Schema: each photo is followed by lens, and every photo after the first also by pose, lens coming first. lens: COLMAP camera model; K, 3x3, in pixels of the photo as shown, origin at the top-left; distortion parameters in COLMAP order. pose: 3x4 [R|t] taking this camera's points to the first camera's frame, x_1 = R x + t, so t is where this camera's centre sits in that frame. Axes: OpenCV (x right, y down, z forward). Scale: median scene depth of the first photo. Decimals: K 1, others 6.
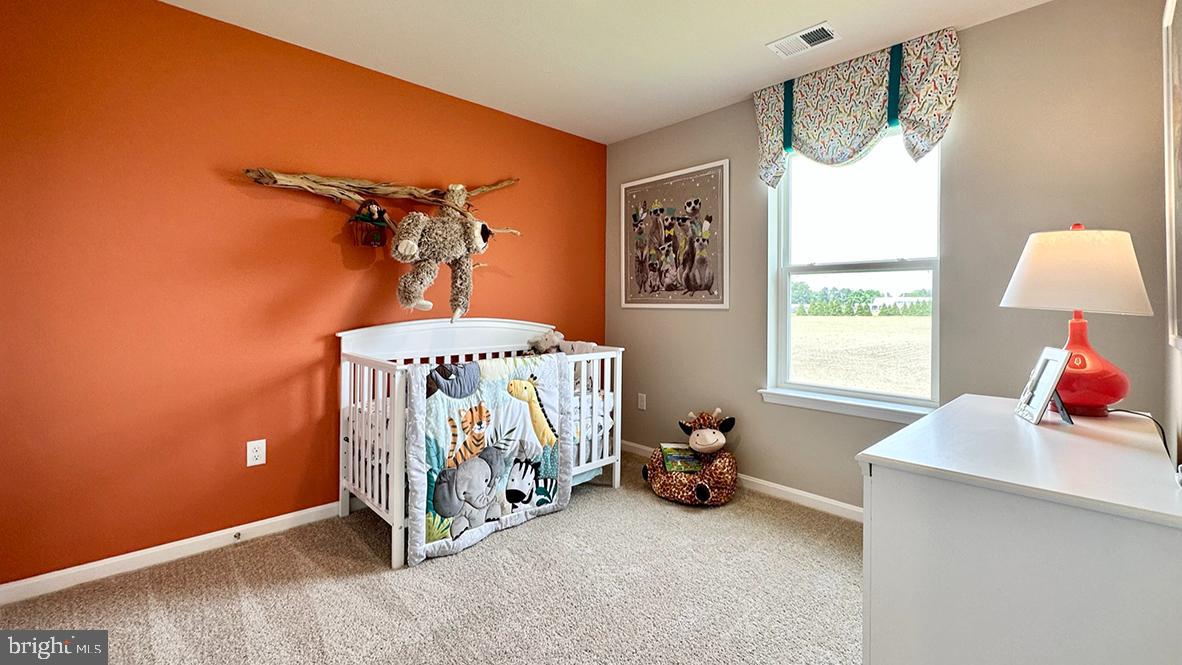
lens RADIAL K [[484.5, 0, 591.6], [0, 484.5, 314.3], [0, 0, 1]] dist [-0.001528, -0.000051]
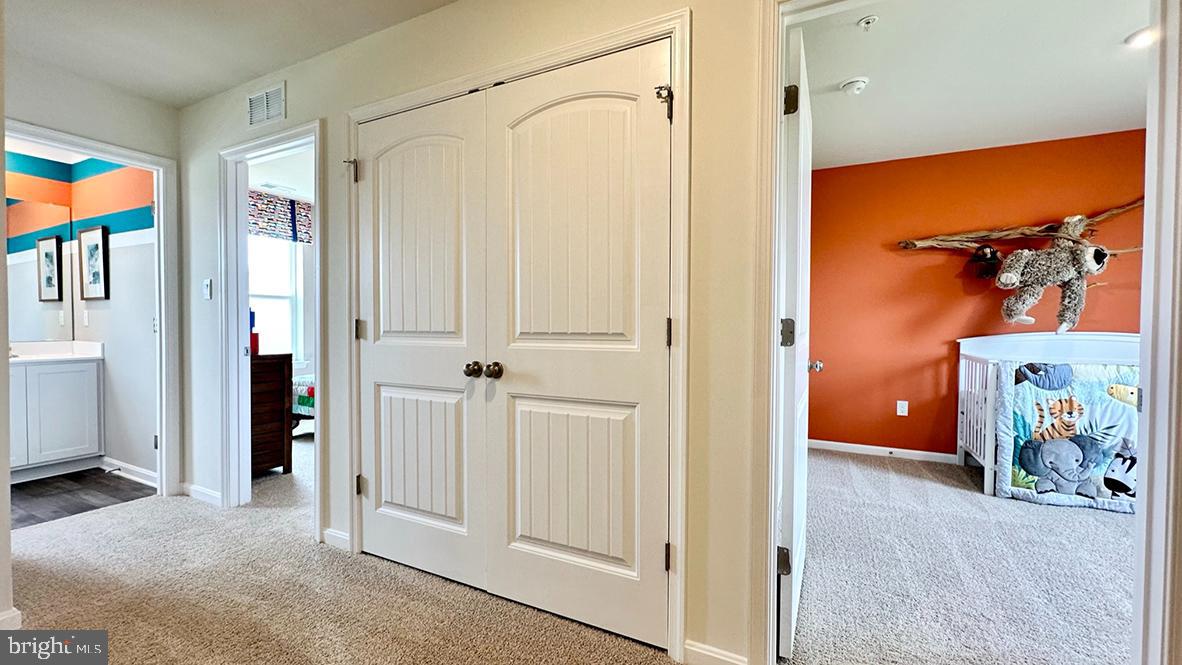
lens RADIAL K [[486.4, 0, 593.6], [0, 486.4, 324.2], [0, 0, 1]] dist [-0.001896, -0.000111]
pose [[0.350533, -0.001544, -0.936549, 0.495199], [-0.020873, 0.999737, -0.009461, 0.030914], [0.936318, 0.022865, 0.350408, -0.581366]]
